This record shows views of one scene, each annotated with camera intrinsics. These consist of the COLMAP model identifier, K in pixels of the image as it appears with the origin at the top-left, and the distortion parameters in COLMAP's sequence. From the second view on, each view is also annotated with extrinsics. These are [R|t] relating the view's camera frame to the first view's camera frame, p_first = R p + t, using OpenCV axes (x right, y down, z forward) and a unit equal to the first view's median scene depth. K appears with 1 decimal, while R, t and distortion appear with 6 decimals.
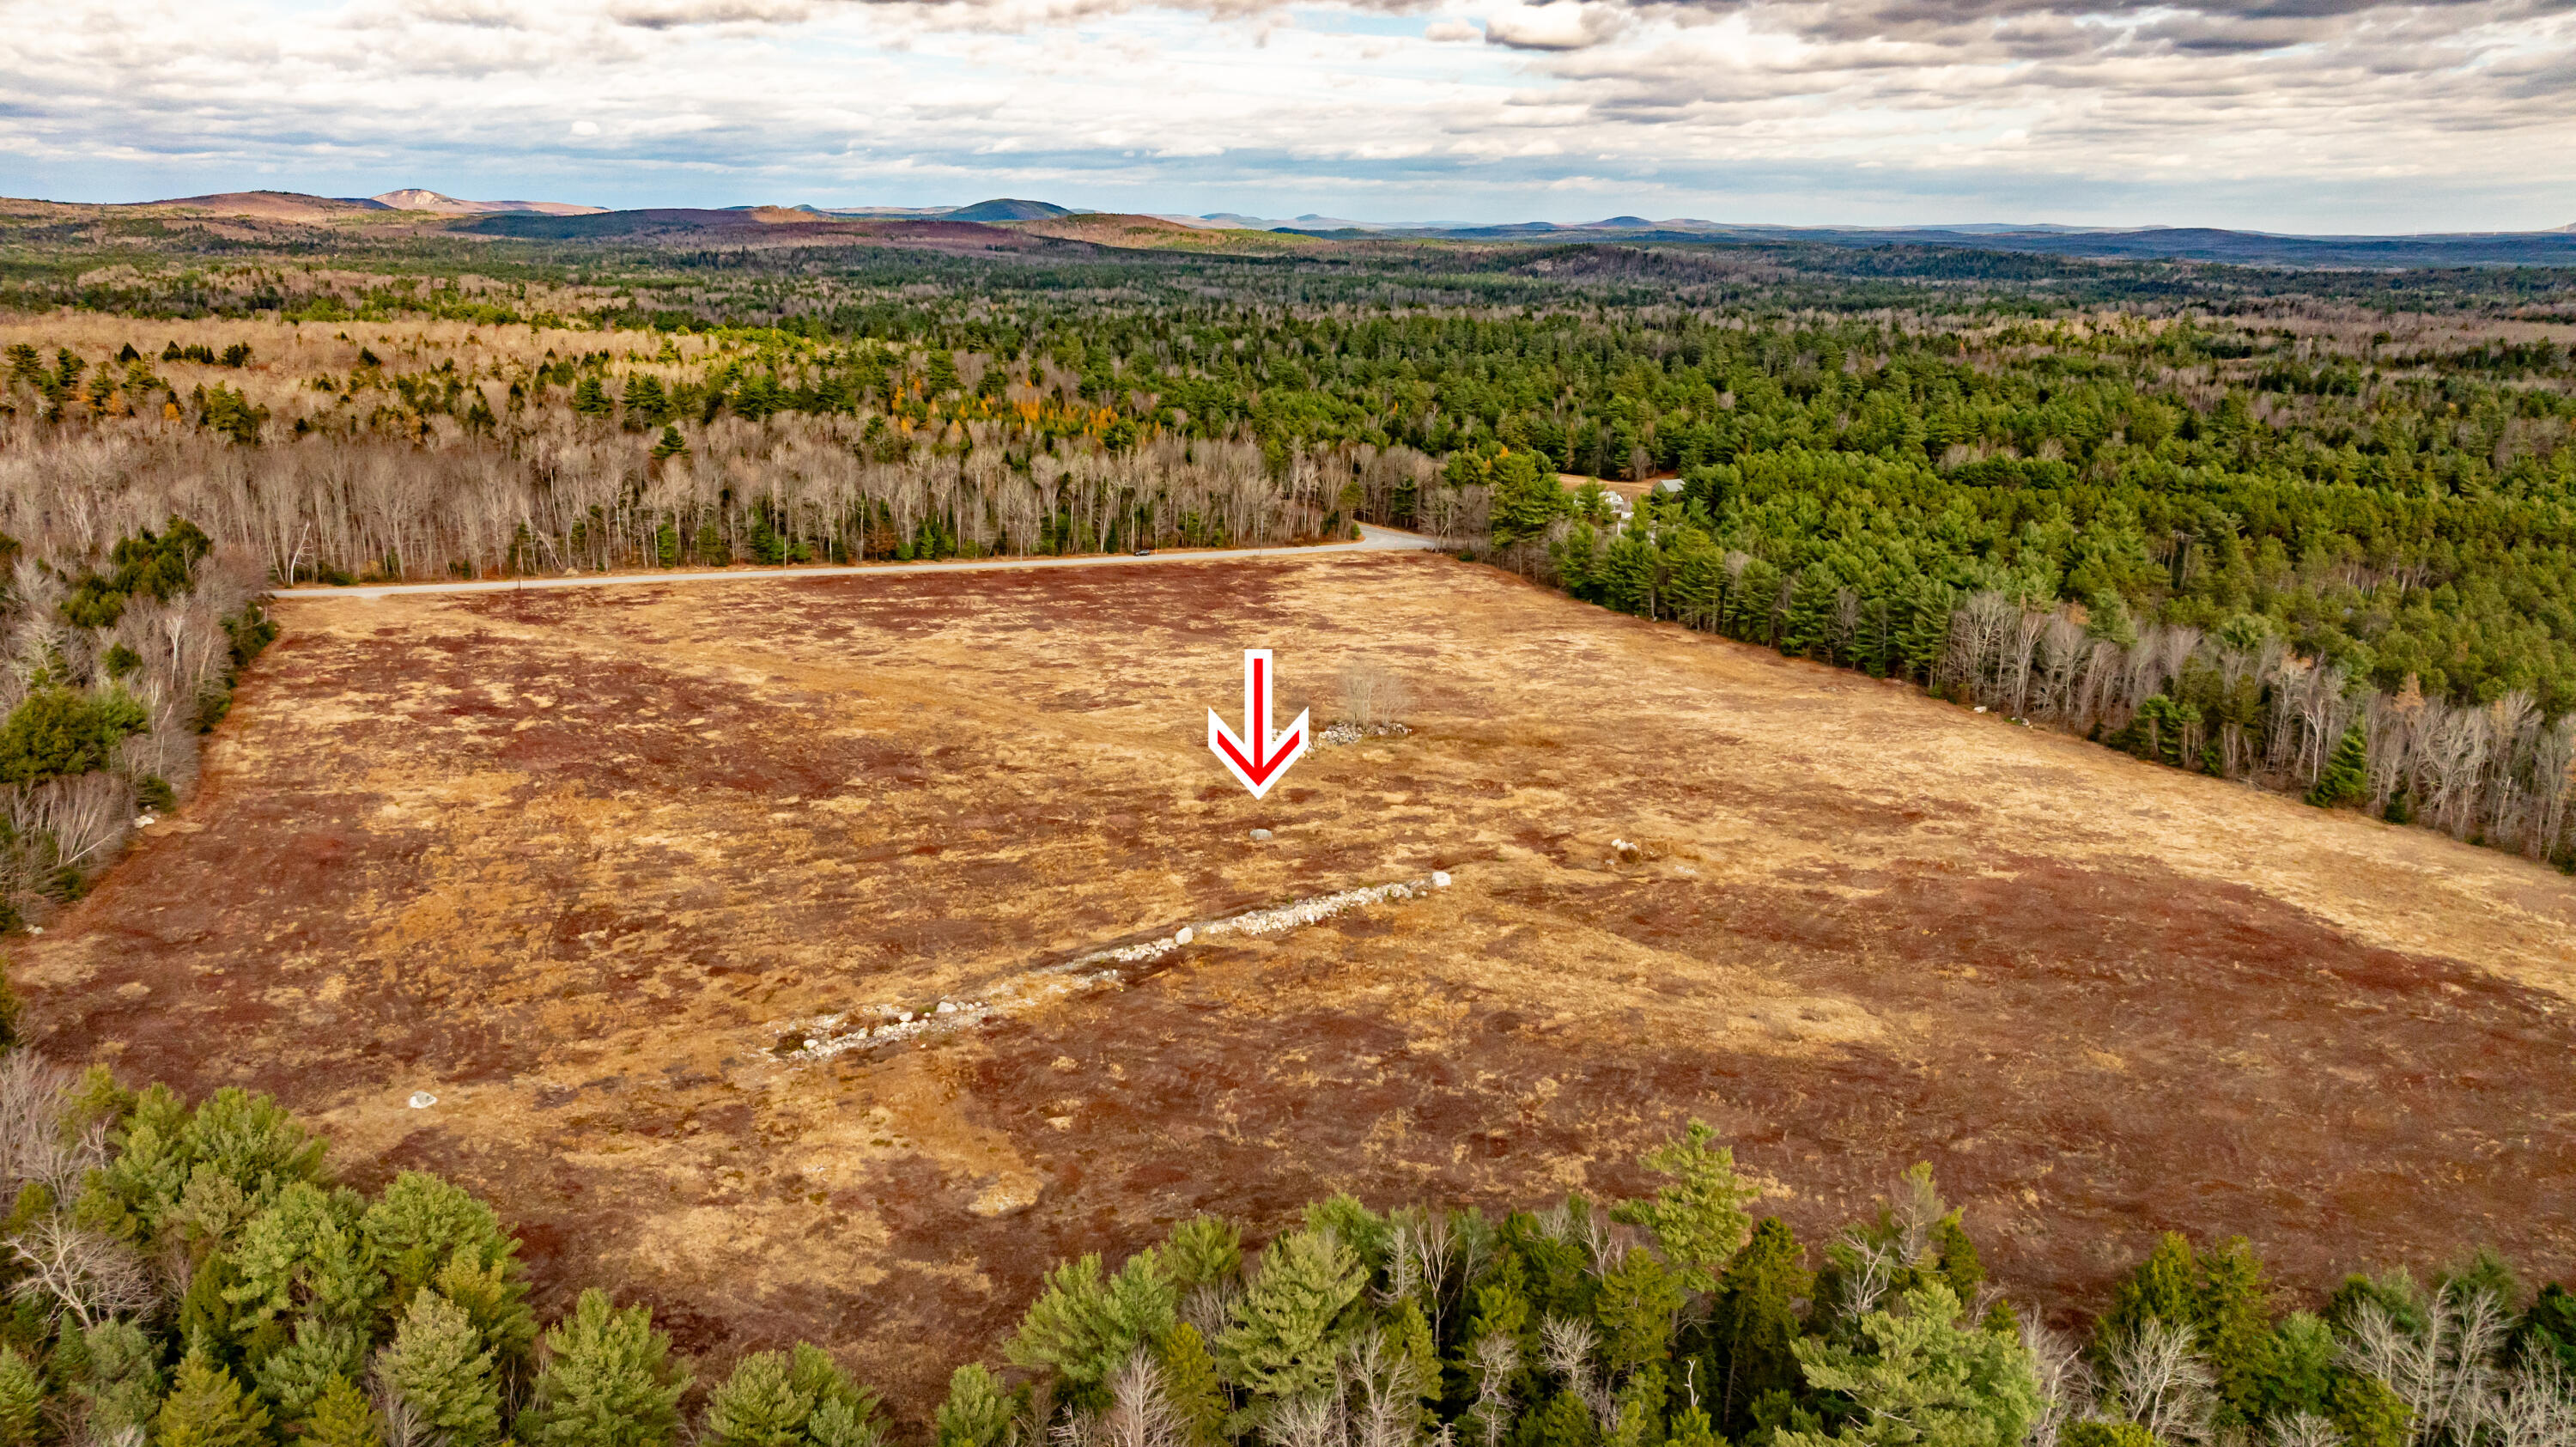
lens RADIAL K [[2029.6, 0, 1288.0], [0, 2029.6, 723.5], [0, 0, 1]] dist [-0.009319, 0.001913]
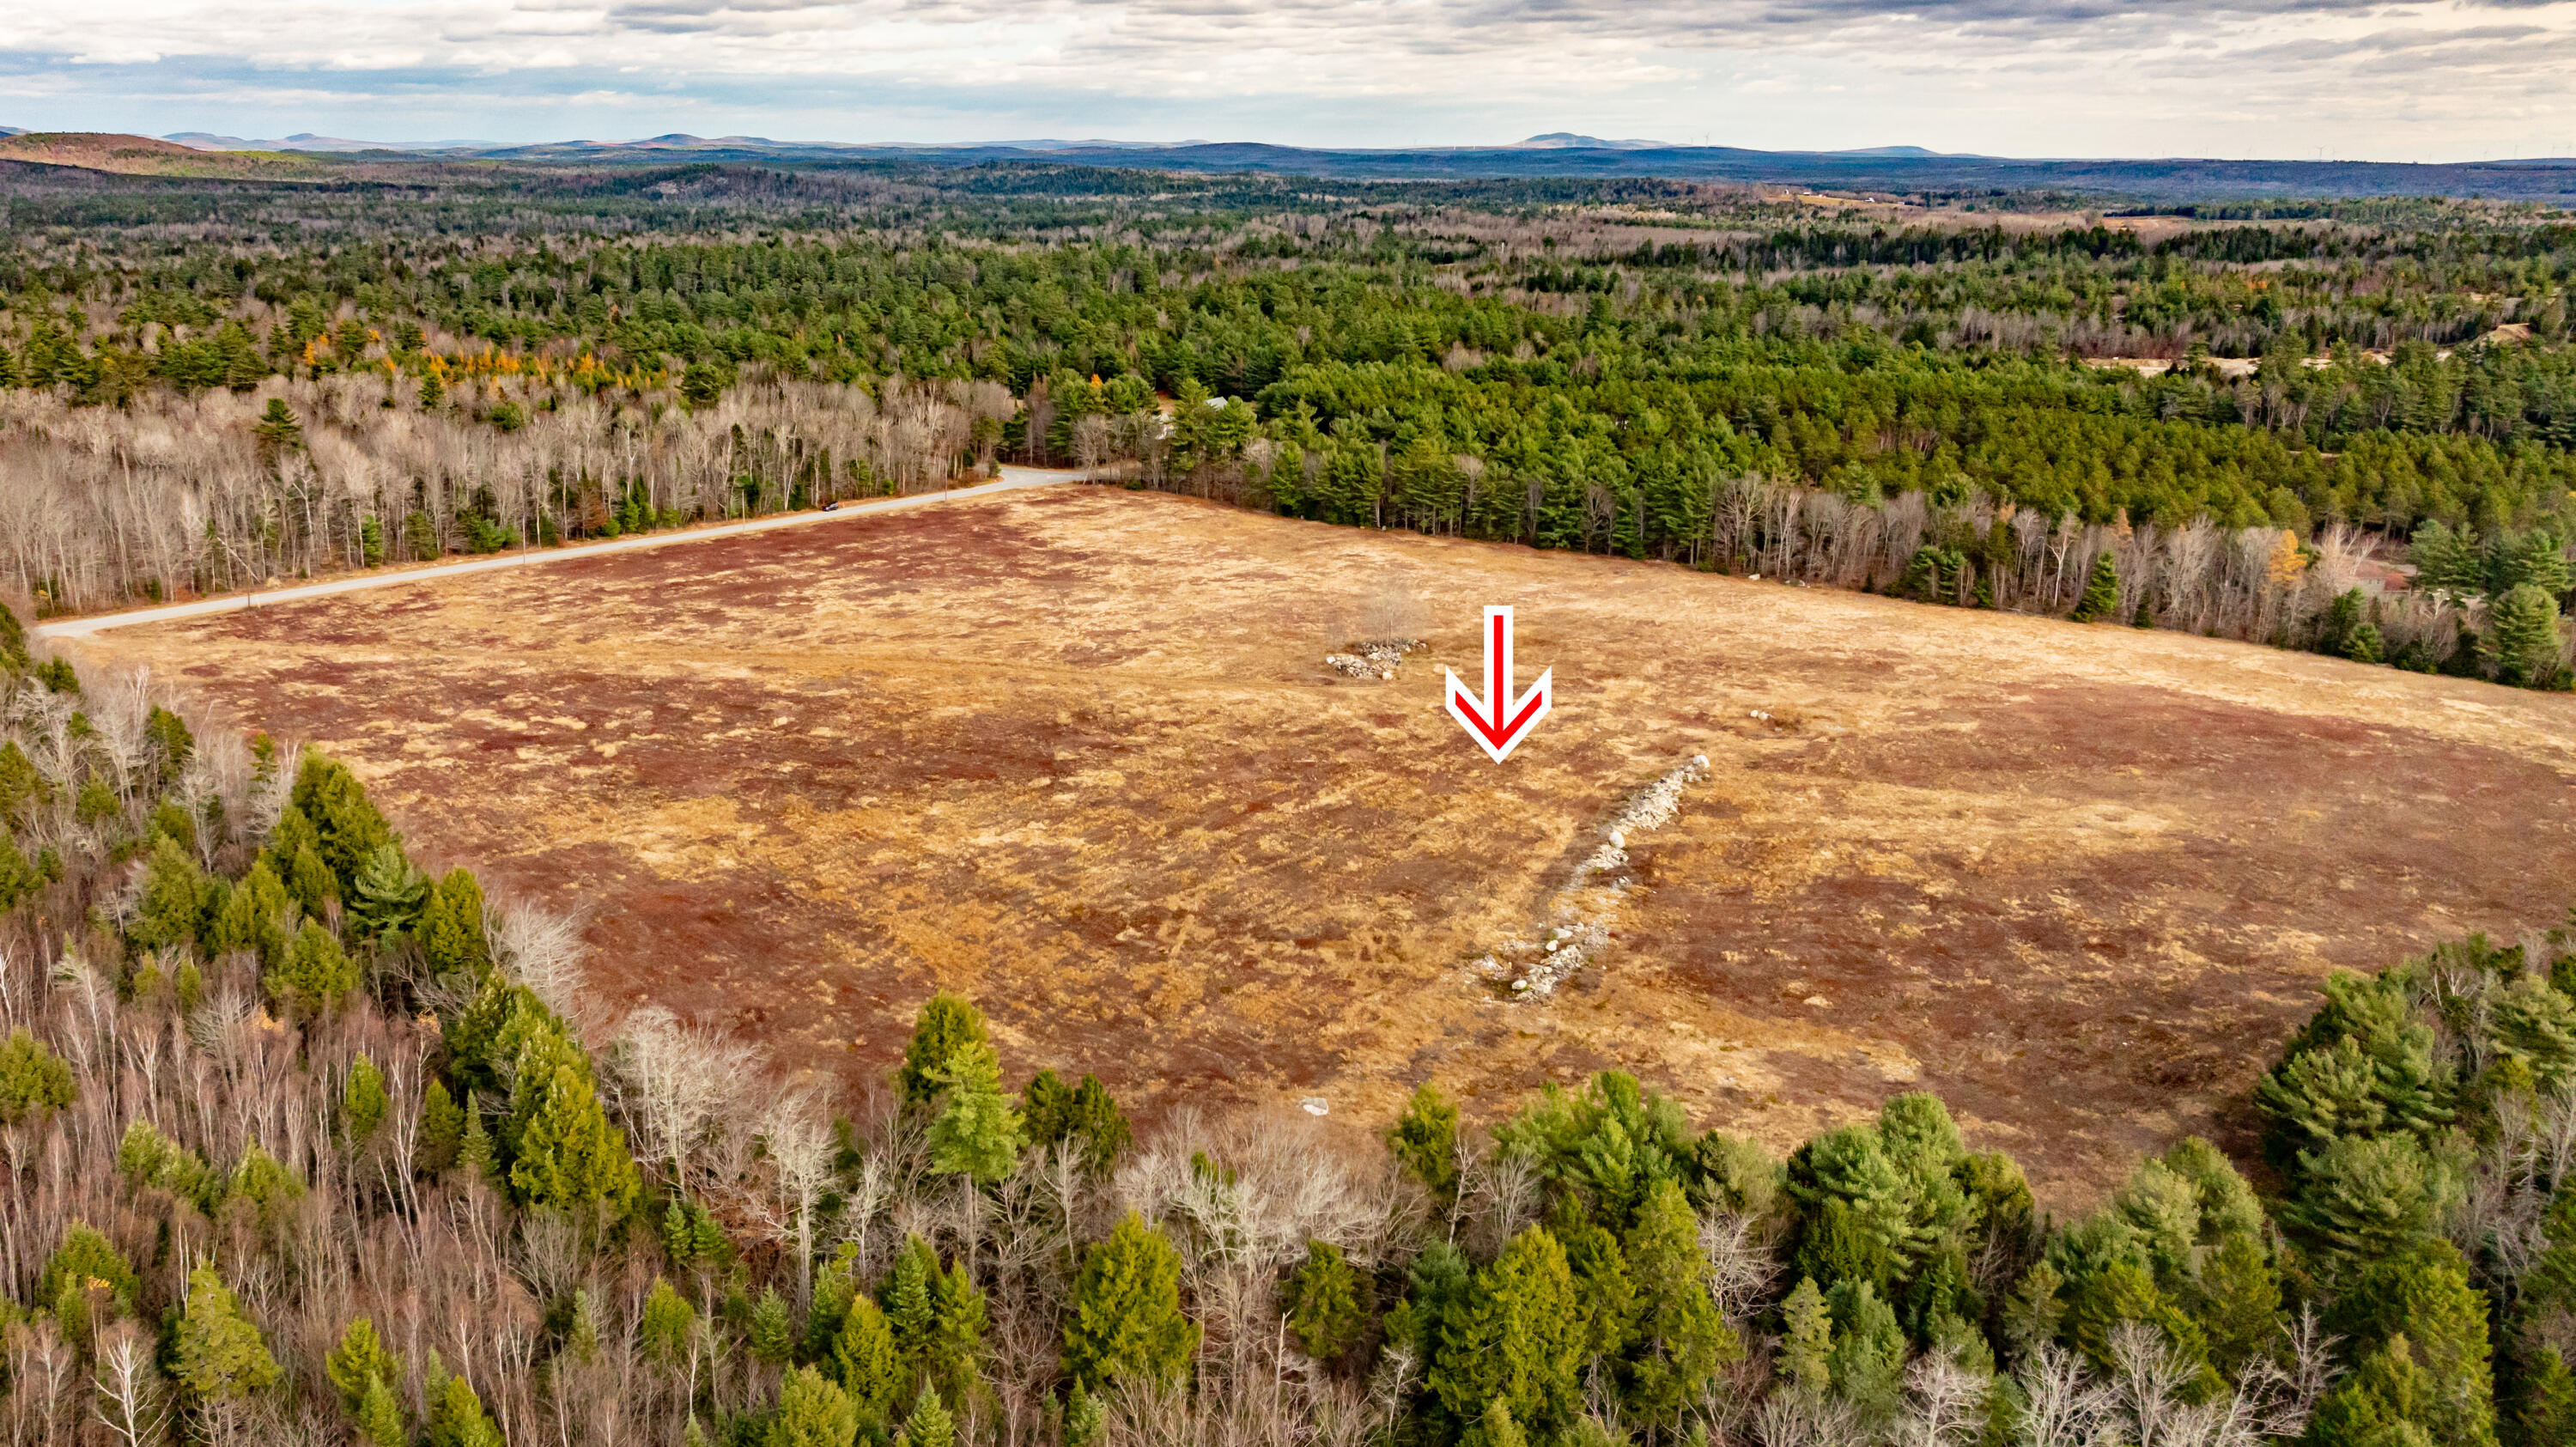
lens RADIAL K [[2080.3, 0, 1284.3], [0, 2080.3, 767.3], [0, 0, 1]] dist [-0.025799, 0.006244]
pose [[0.878916, -0.138313, 0.456482, -0.362258], [0.114232, 0.990220, 0.080091, -0.020159], [-0.463096, -0.018248, 0.886120, 0.067008]]
